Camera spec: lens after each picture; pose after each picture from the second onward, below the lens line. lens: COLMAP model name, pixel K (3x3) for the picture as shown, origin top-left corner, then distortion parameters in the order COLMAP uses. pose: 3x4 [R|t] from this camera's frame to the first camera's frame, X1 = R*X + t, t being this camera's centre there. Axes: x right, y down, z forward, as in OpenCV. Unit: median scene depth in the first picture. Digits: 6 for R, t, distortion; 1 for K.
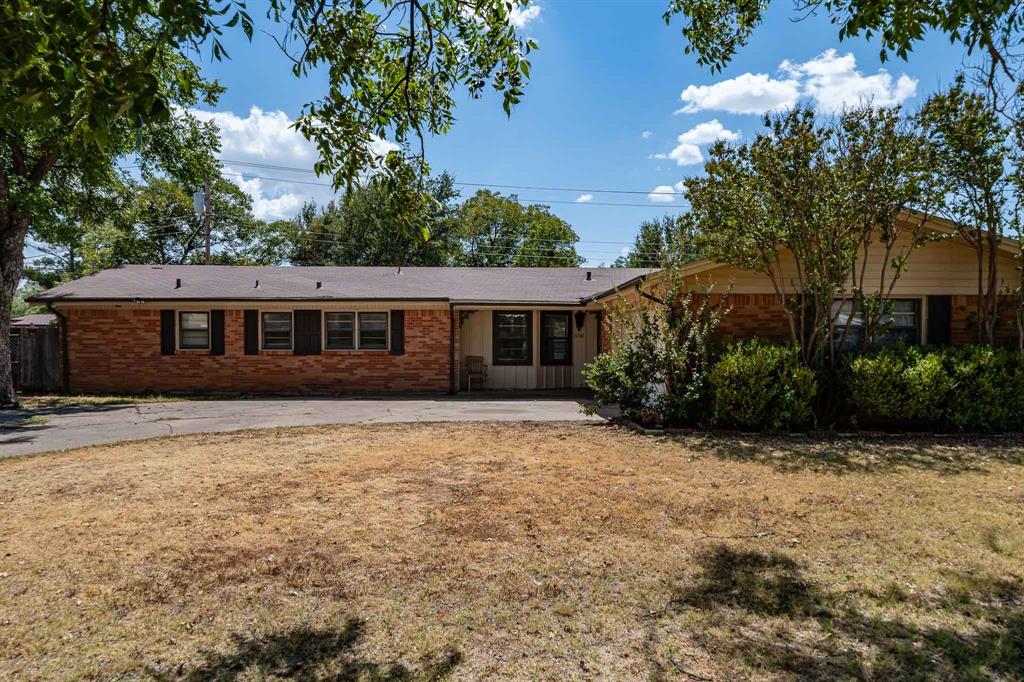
lens RADIAL K [[709.6, 0, 511.4], [0, 709.6, 341.0], [0, 0, 1]] dist [0.000101, 0.000001]
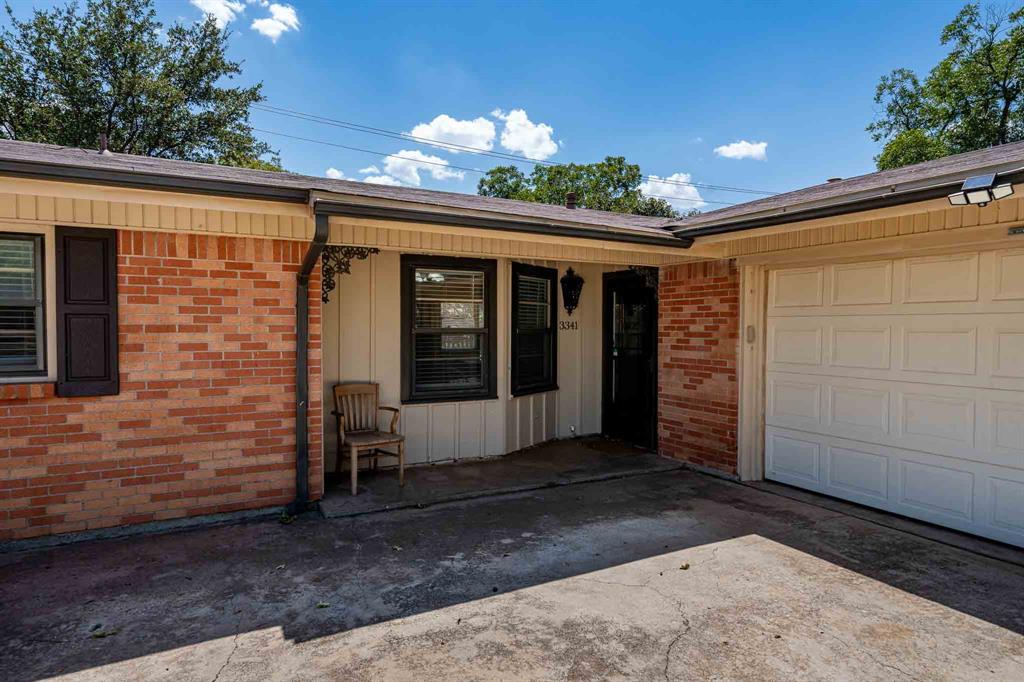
lens RADIAL K [[576.0, 0, 514.4], [0, 576.0, 340.0], [0, 0, 1]] dist [-0.000153, -0.000629]
pose [[0.903212, -0.007753, 0.429124, -0.107637], [-0.000952, 0.999798, 0.020068, -0.005913], [-0.429193, -0.018534, 0.903023, 0.729807]]
